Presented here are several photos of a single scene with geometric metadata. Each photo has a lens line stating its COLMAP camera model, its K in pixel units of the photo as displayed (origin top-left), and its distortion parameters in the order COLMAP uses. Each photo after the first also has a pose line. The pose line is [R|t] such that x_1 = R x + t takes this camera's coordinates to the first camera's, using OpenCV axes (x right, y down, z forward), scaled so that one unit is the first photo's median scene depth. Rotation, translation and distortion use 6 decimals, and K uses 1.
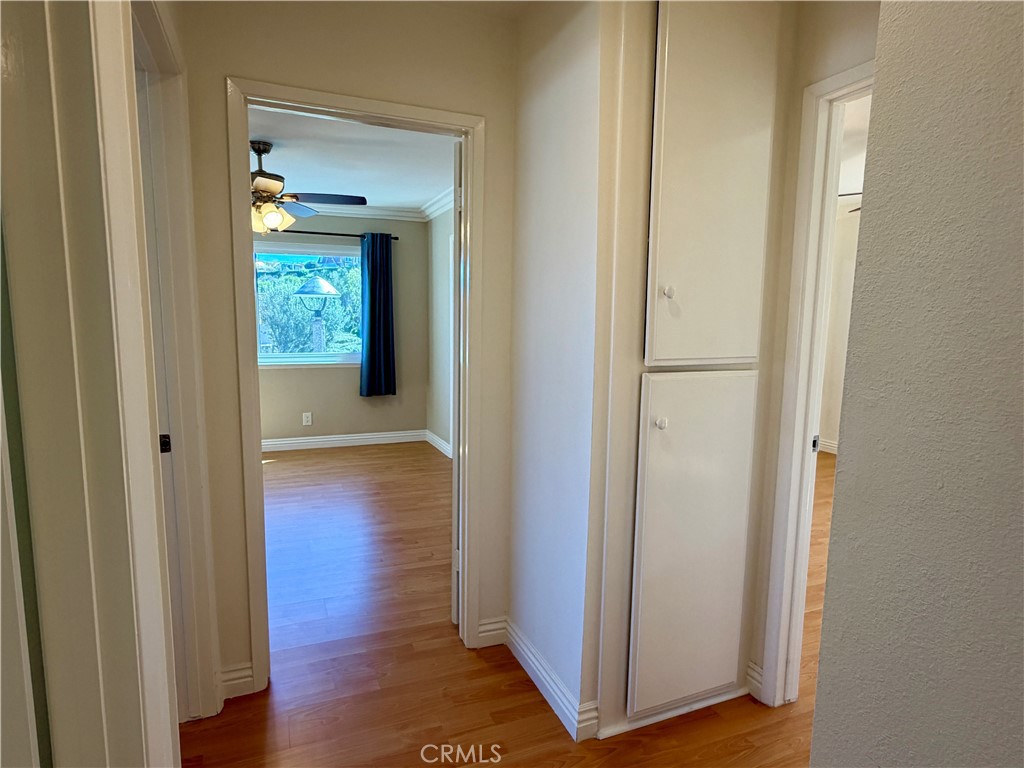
lens RADIAL K [[584.2, 0, 519.5], [0, 584.2, 390.9], [0, 0, 1]] dist [0.001391, 0.000421]
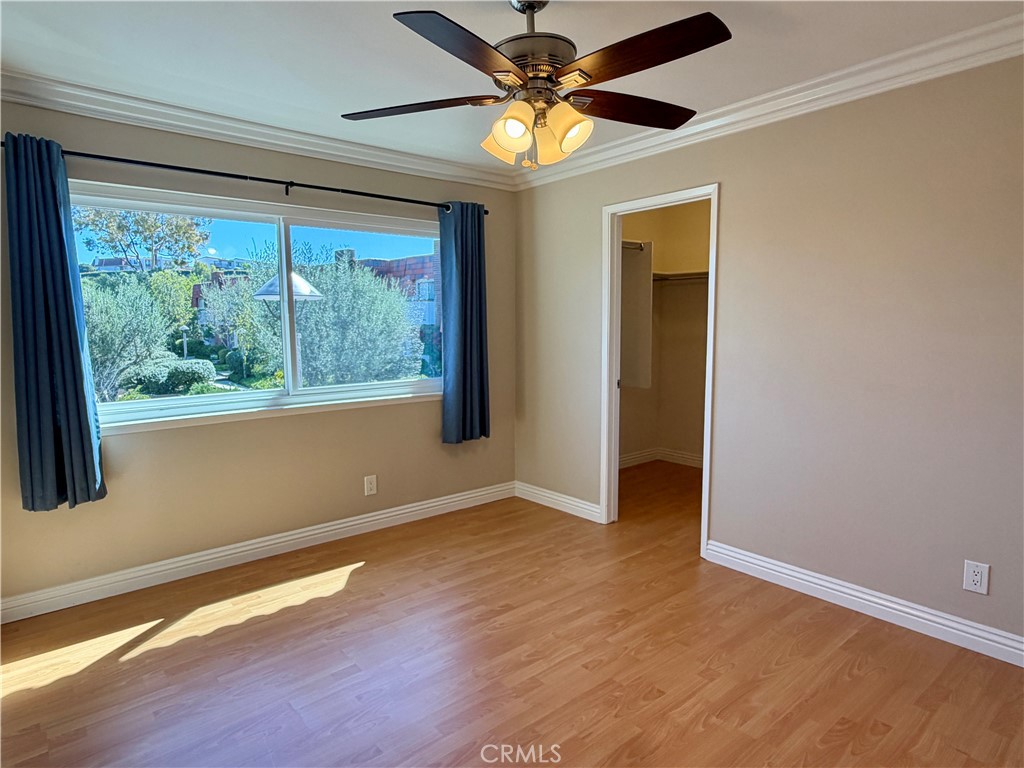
lens RADIAL K [[584.2, 0, 519.5], [0, 584.2, 390.9], [0, 0, 1]] dist [0.001391, 0.000421]
pose [[0.954452, -0.050420, 0.294072, -0.390069], [0.053673, 0.998554, -0.002994, -0.045405], [-0.293496, 0.018641, 0.955779, 0.331519]]
